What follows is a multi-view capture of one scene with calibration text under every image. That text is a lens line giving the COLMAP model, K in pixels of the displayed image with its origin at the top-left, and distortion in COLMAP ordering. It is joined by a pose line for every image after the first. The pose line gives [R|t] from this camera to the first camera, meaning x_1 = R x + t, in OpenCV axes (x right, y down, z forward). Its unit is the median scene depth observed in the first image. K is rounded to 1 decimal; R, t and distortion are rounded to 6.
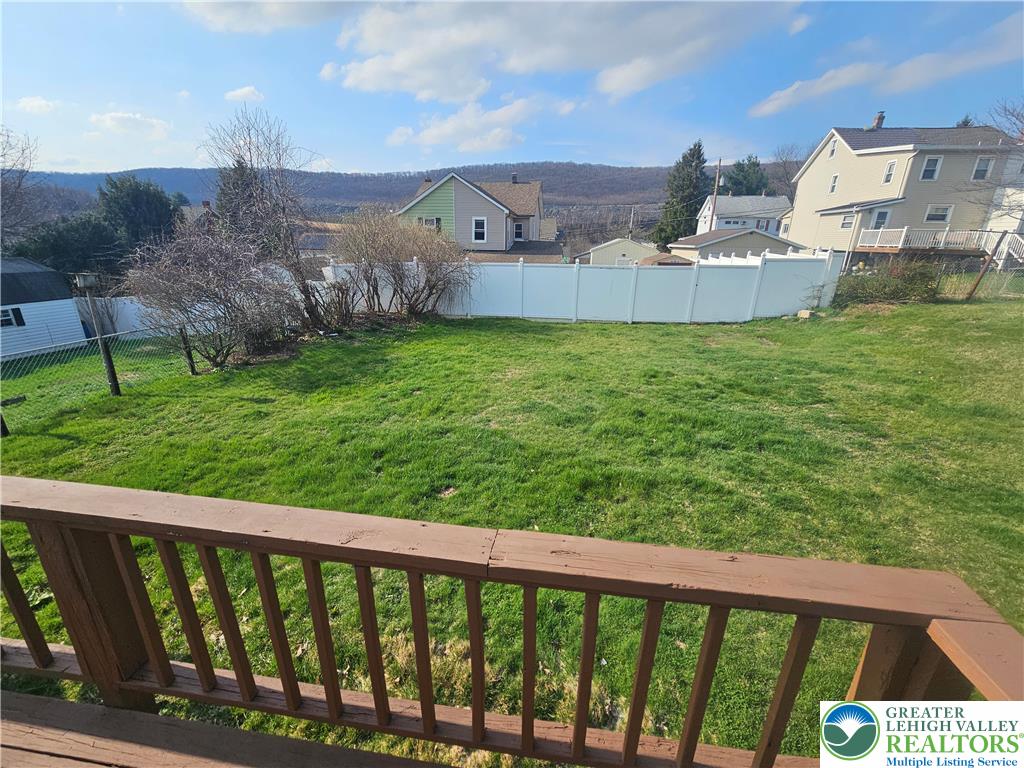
lens RADIAL K [[426.0, 0, 515.1], [0, 426.0, 388.0], [0, 0, 1]] dist [0.000183, 0.000003]
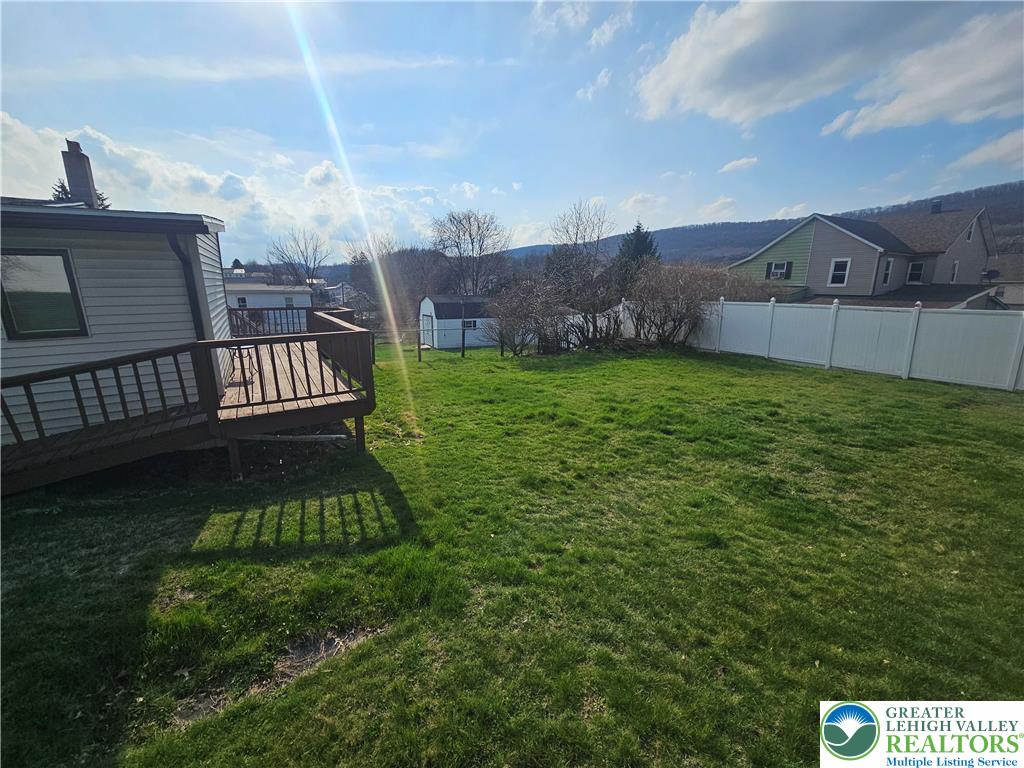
lens RADIAL K [[426.0, 0, 515.1], [0, 426.0, 388.0], [0, 0, 1]] dist [0.000183, 0.000003]
pose [[0.625578, 0.169305, -0.761569, 0.467557], [-0.247060, 0.968920, 0.012458, 0.042845], [0.740009, 0.180360, 0.647964, -0.080990]]
